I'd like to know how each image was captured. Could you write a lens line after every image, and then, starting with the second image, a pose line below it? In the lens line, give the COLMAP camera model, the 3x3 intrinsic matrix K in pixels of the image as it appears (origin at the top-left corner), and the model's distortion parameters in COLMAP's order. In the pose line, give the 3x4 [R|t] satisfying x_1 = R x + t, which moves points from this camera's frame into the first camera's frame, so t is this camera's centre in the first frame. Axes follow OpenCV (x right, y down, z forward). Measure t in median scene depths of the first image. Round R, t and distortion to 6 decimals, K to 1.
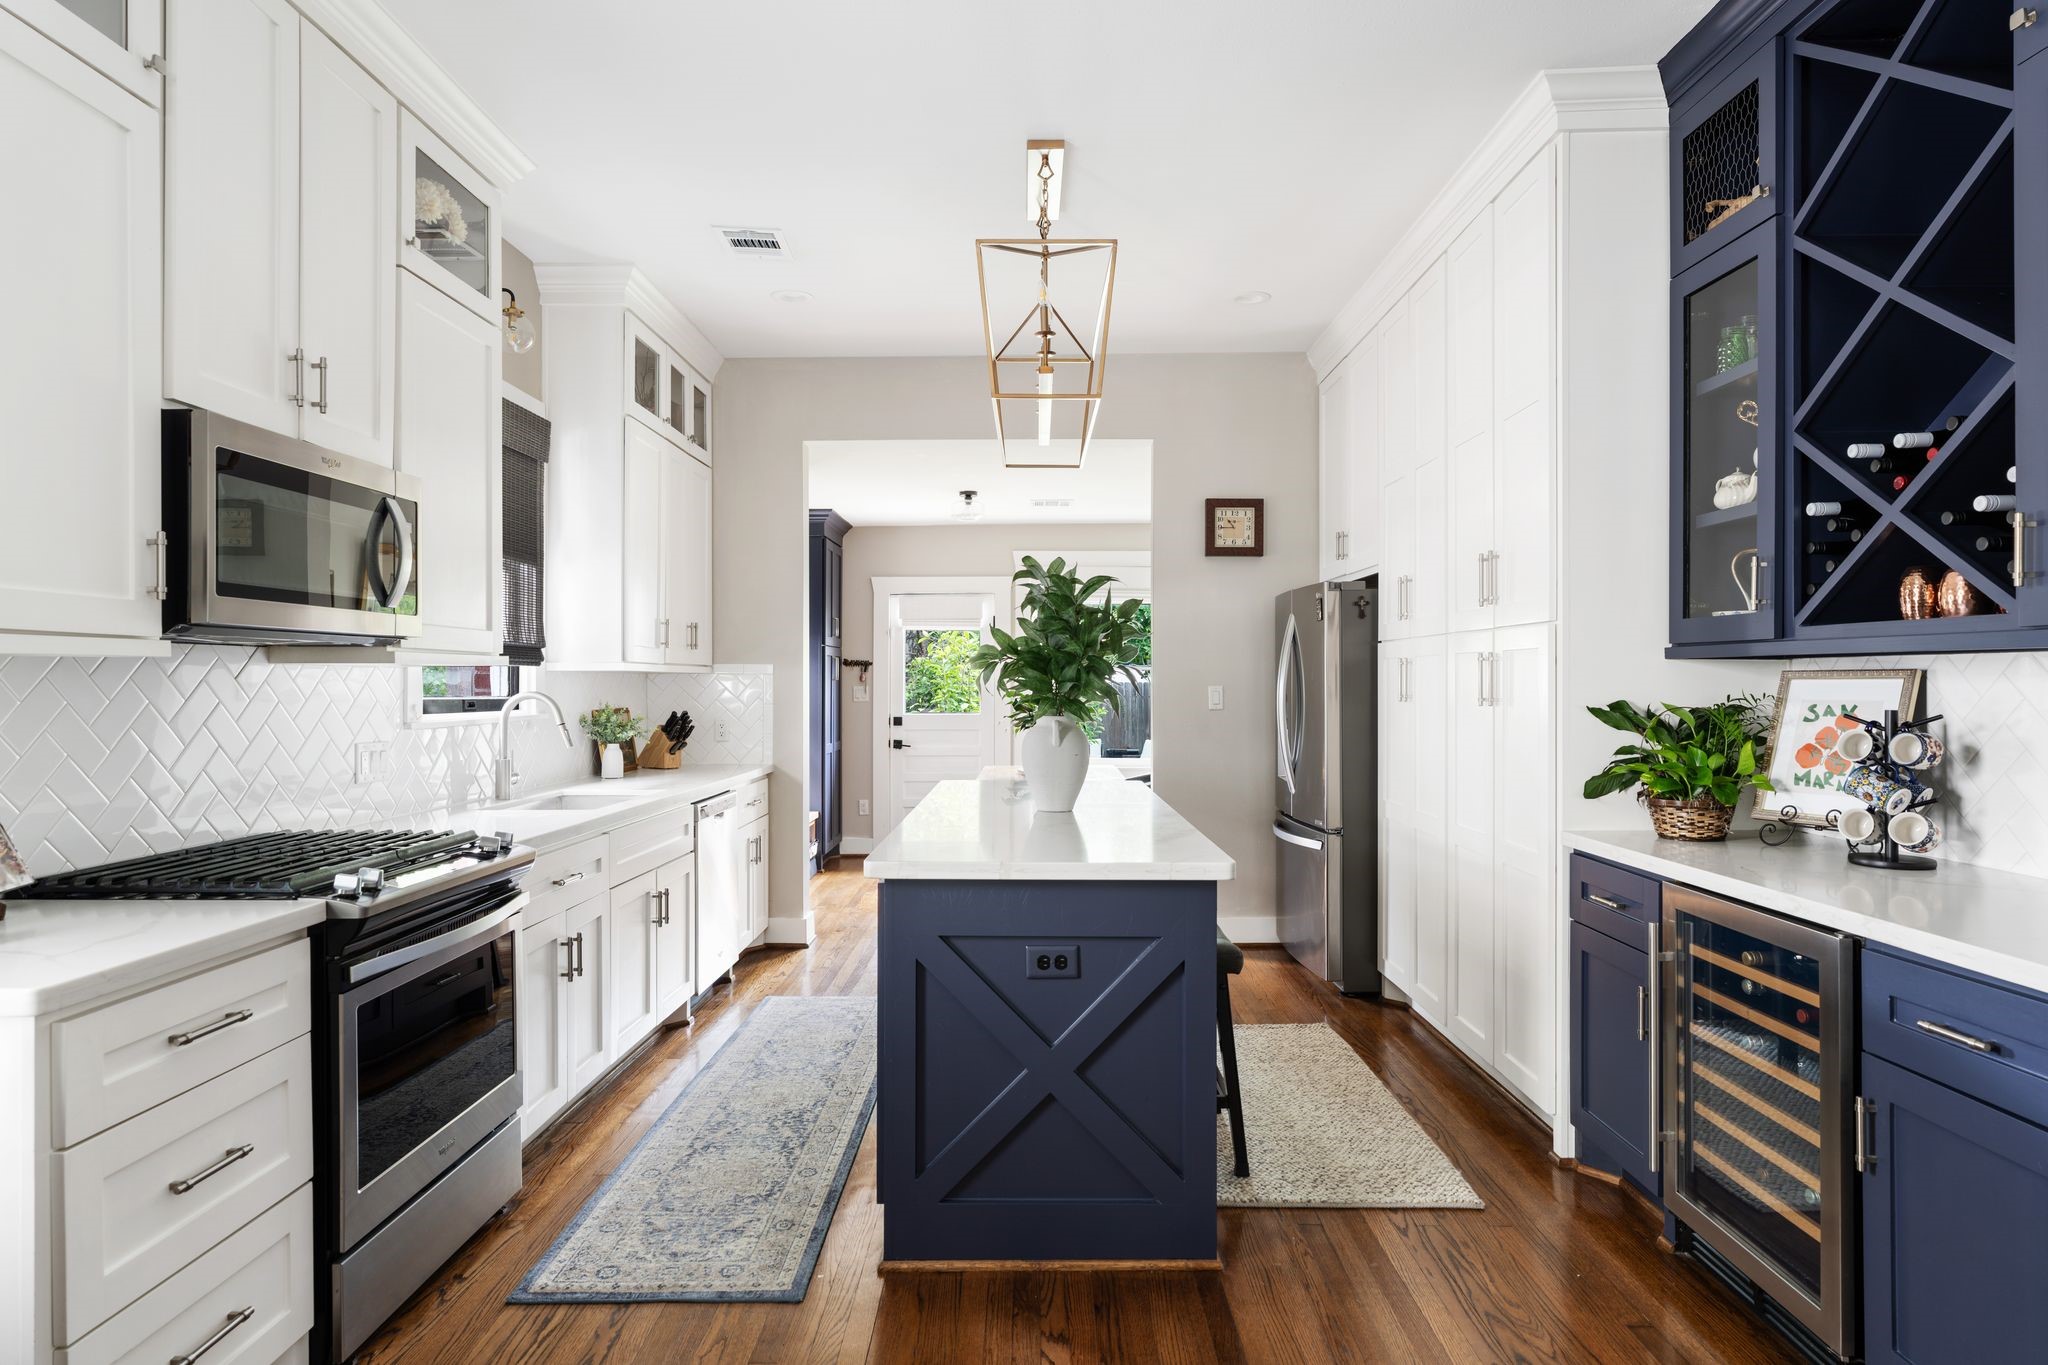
lens RADIAL K [[1152.2, 0, 1017.6], [0, 1152.2, 684.6], [0, 0, 1]] dist [-0.000655, 0.003094]
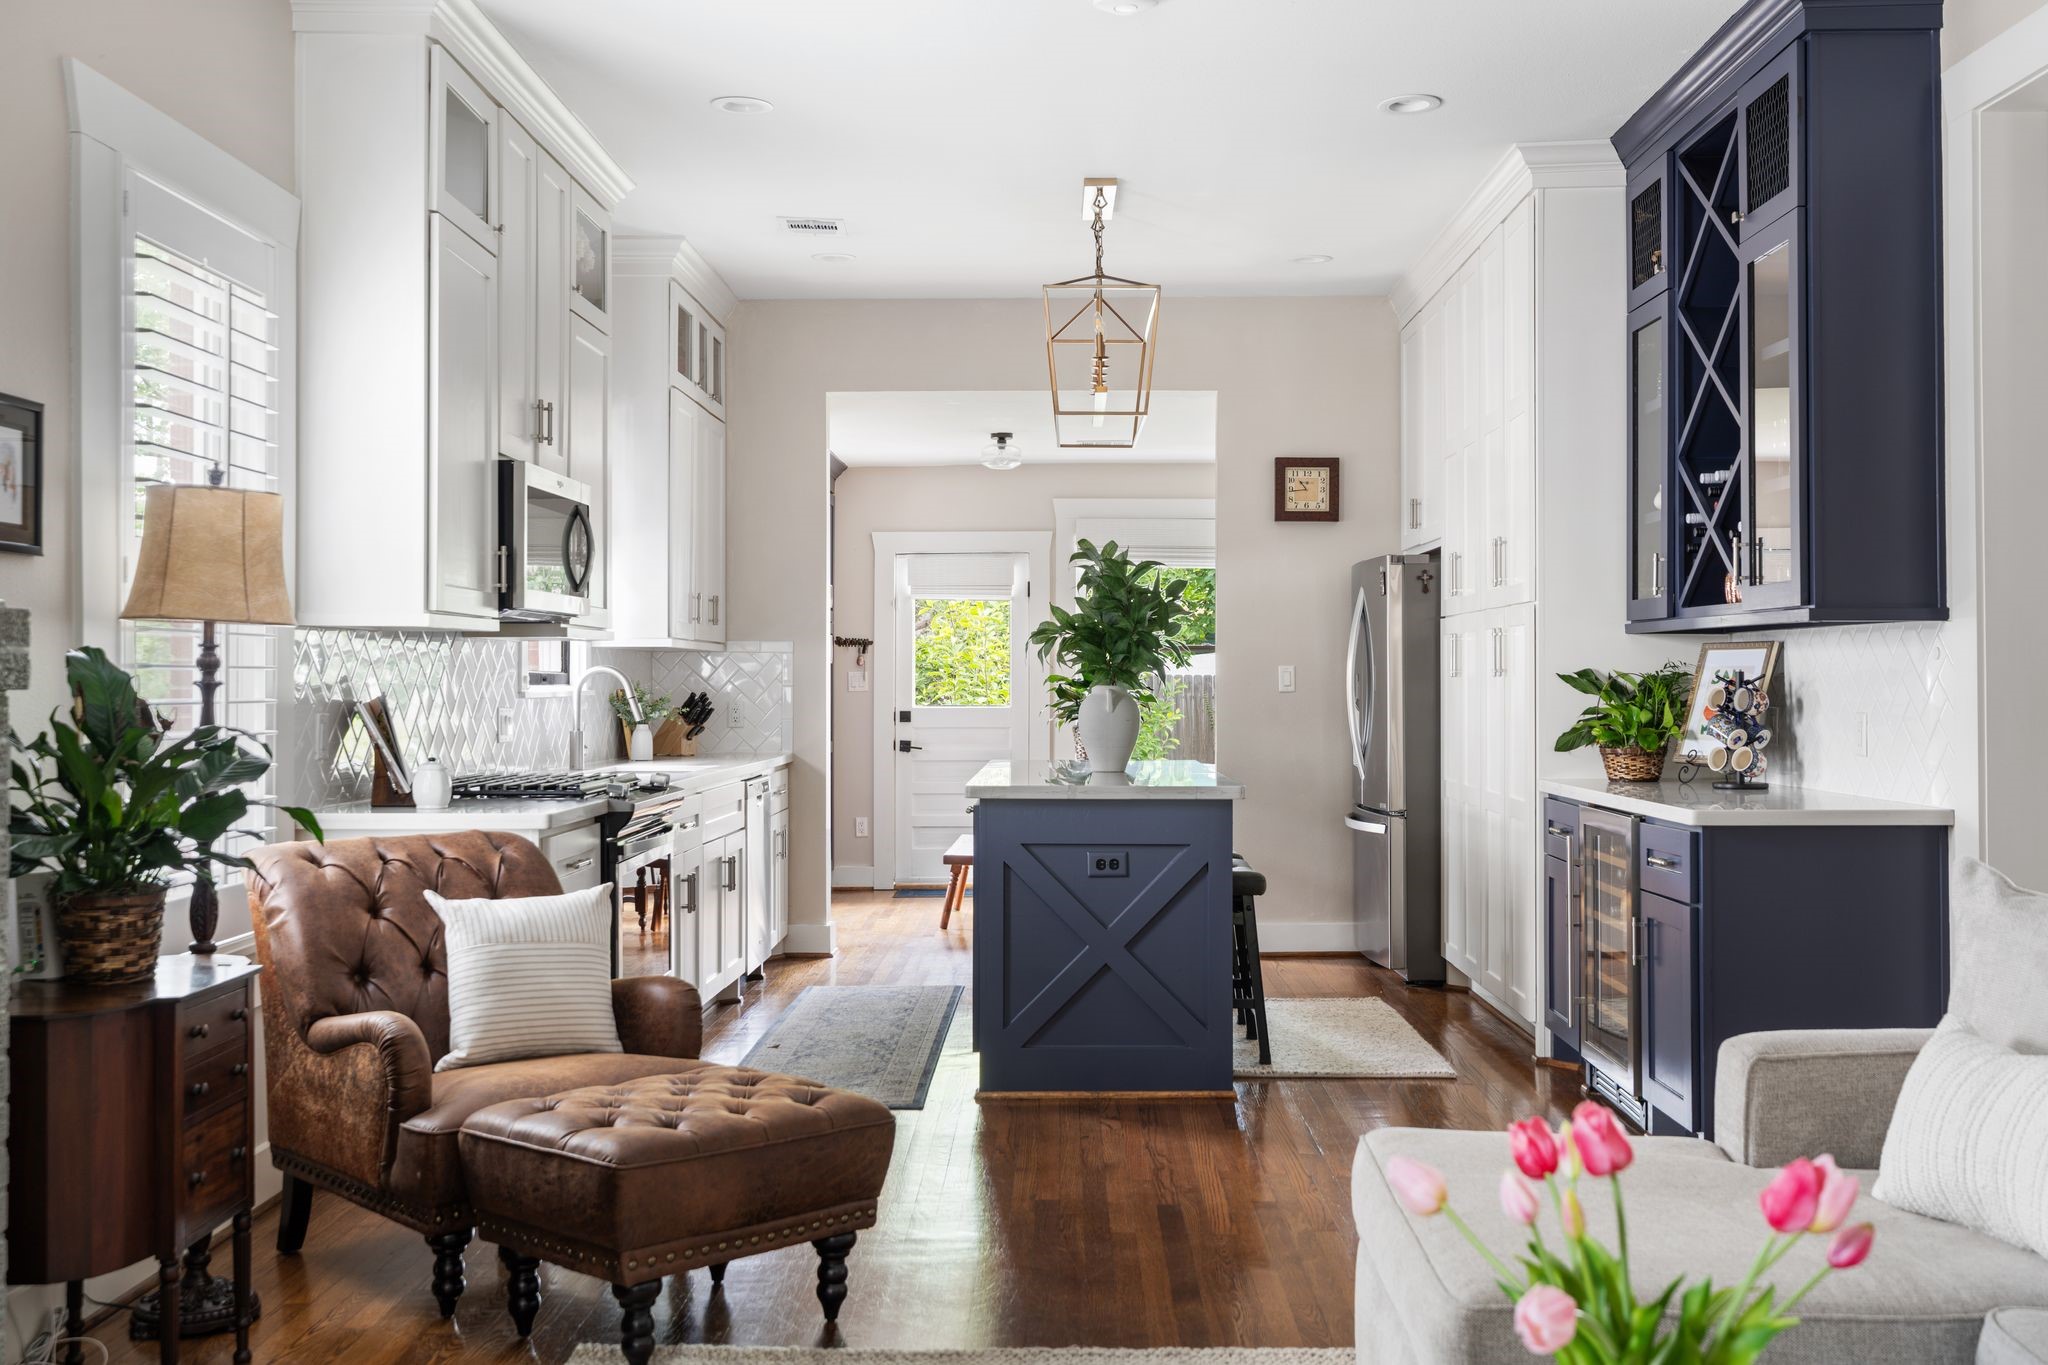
lens RADIAL K [[2108.1, 0, 1034.4], [0, 2108.1, 674.6], [0, 0, 1]] dist [0.032156, 0.000000]
pose [[1.000000, -0.000300, -0.000415, -0.039724], [0.000298, 0.999982, -0.006072, 0.030251], [0.000417, 0.006072, 0.999981, -1.071506]]
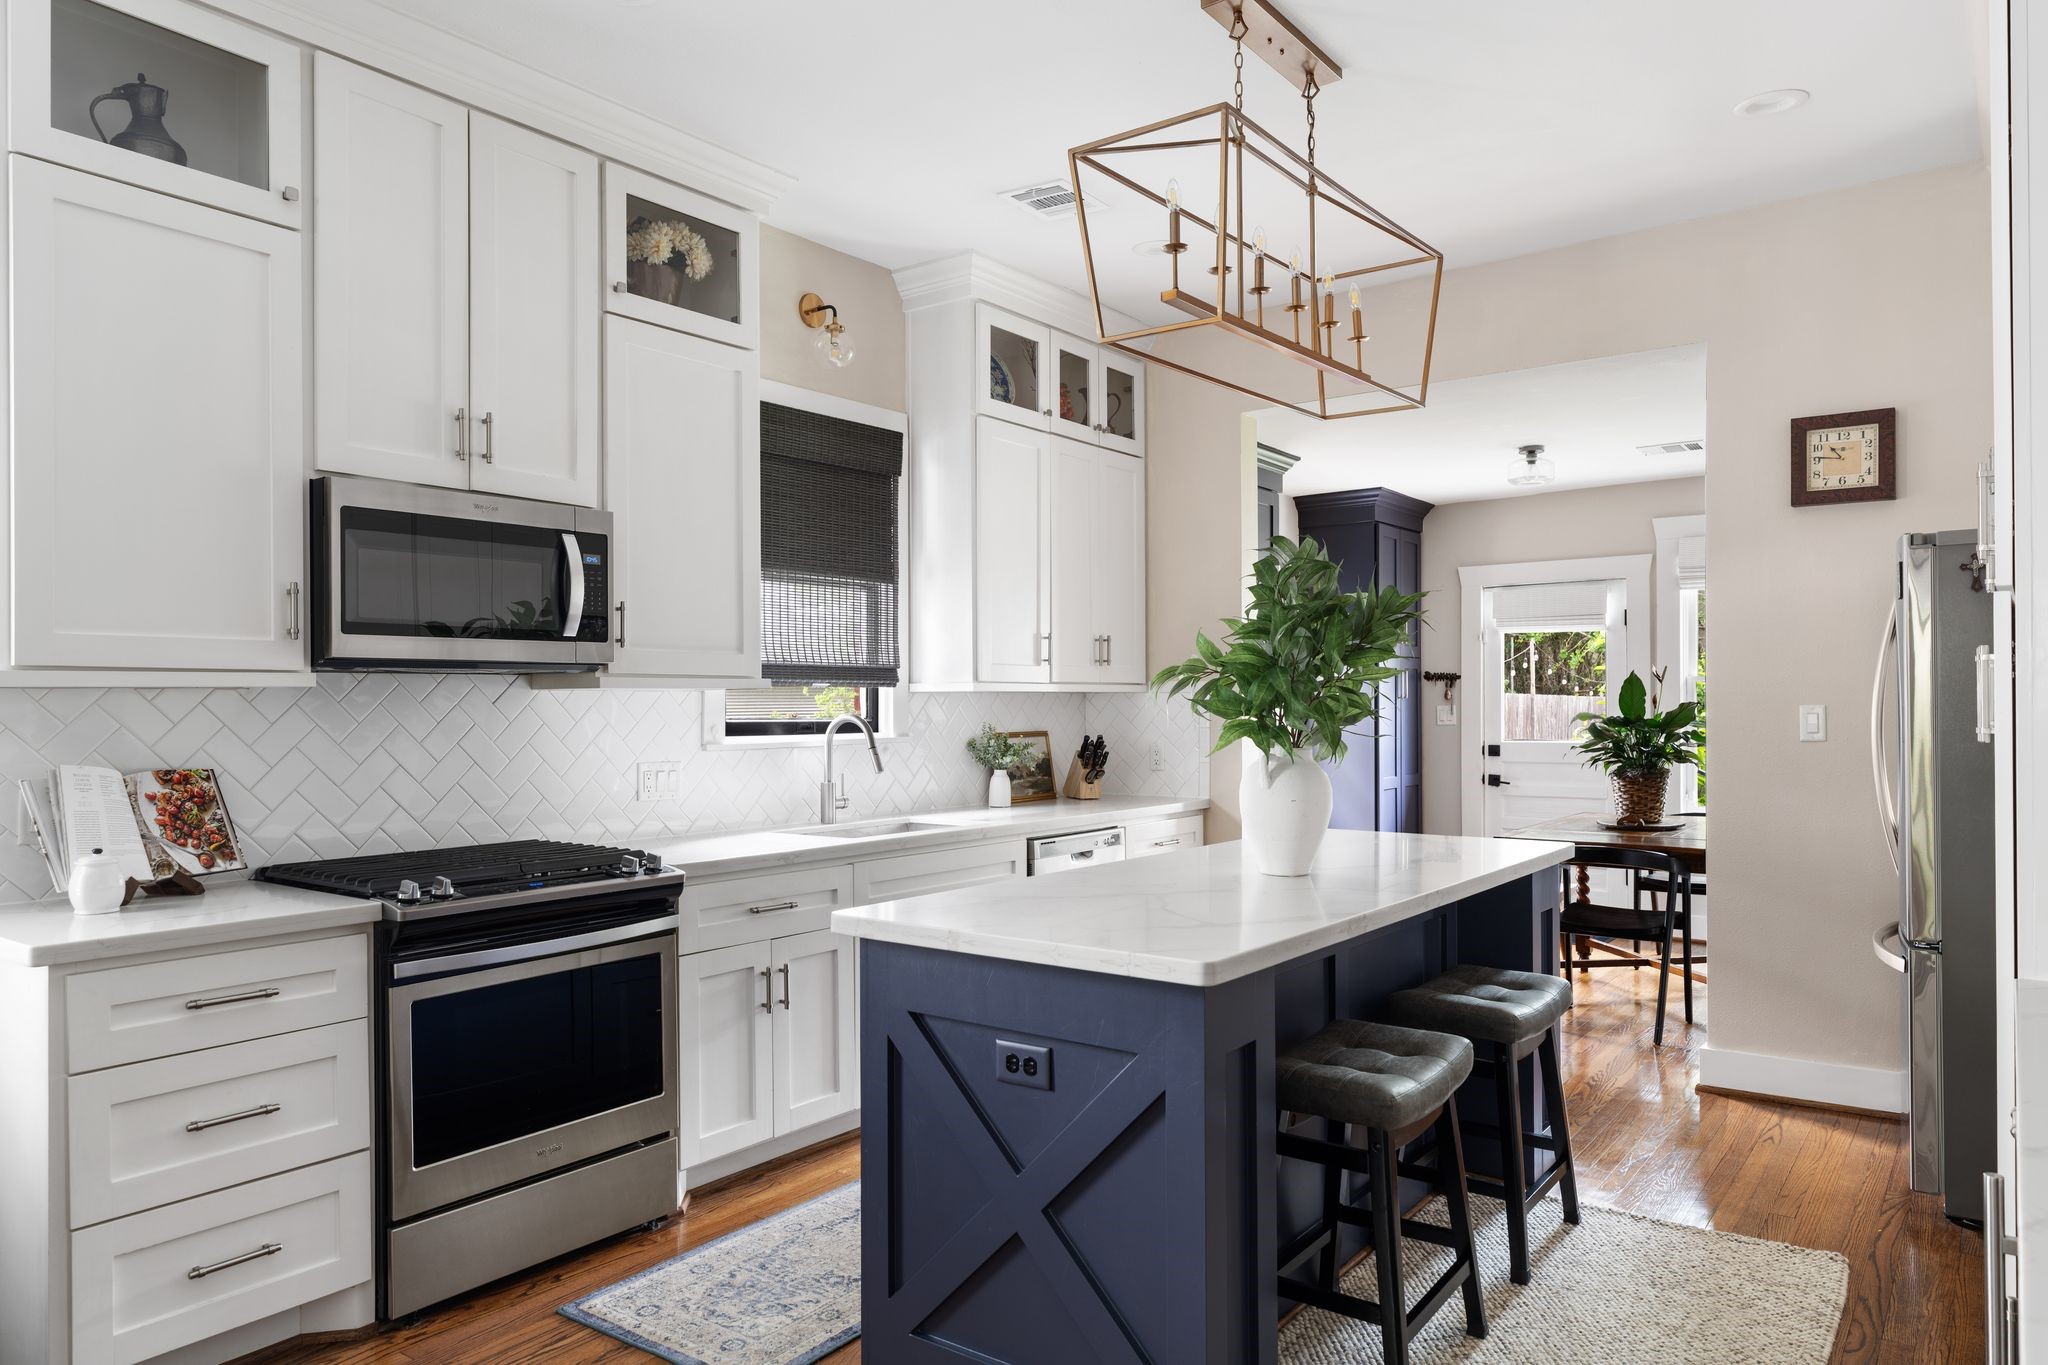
lens RADIAL K [[1335.7, 0, 1013.3], [0, 1335.7, 698.2], [0, 0, 1]] dist [0.000484, 0.002200]
pose [[0.802951, -0.006406, -0.596010, 0.431337], [0.004388, 0.999979, -0.004836, -0.001385], [0.596028, 0.001268, 0.802962, 0.208706]]
